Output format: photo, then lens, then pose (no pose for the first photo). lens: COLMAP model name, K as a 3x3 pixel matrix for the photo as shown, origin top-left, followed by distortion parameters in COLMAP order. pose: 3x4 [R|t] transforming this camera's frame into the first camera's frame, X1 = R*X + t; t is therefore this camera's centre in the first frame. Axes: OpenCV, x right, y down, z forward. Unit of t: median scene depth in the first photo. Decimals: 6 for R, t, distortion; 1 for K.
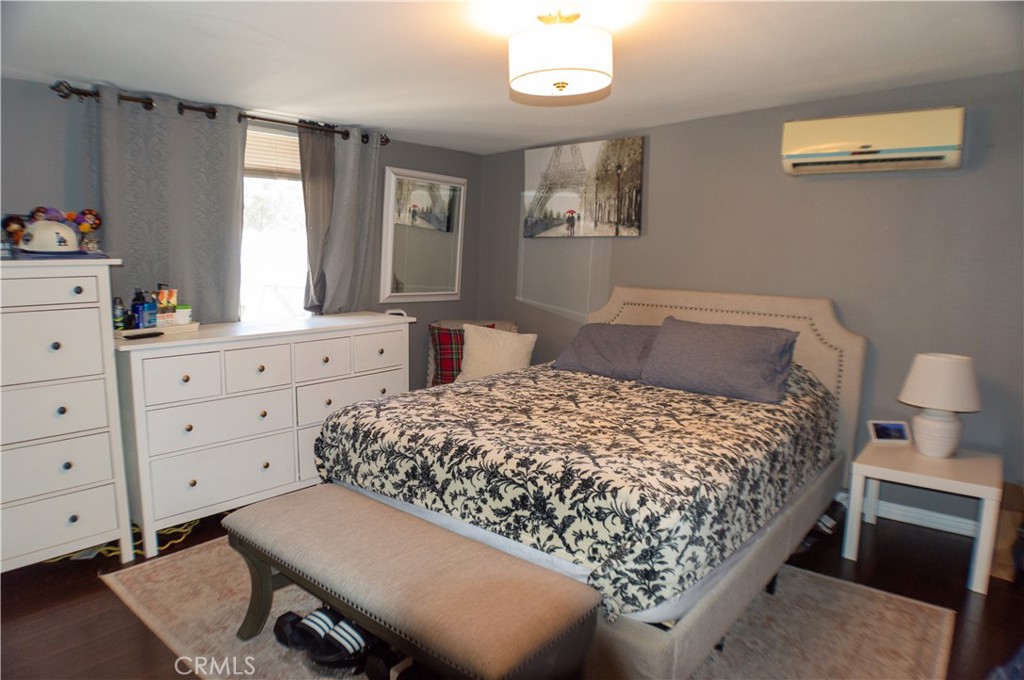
lens RADIAL K [[633.4, 0, 500.0], [0, 633.4, 336.2], [0, 0, 1]] dist [-0.004220, -0.001433]
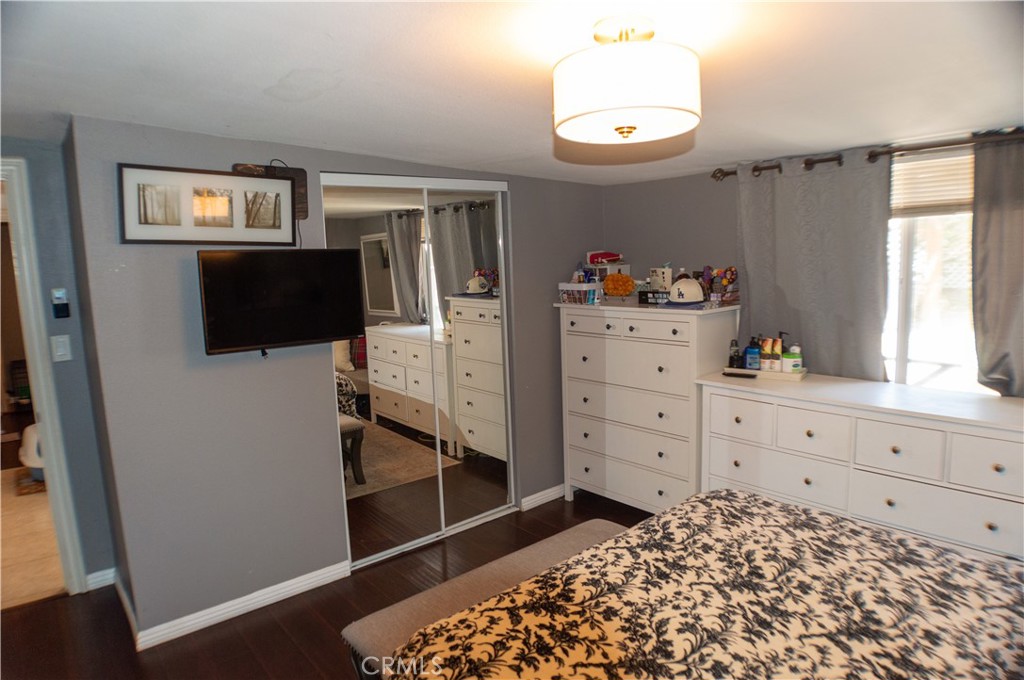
lens RADIAL K [[633.4, 0, 500.0], [0, 633.4, 336.2], [0, 0, 1]] dist [-0.004220, -0.001433]
pose [[-0.134297, 0.106818, -0.985167, 0.595334], [-0.109599, 0.986473, 0.121900, -0.155591], [0.984862, 0.124344, -0.120773, 0.662179]]
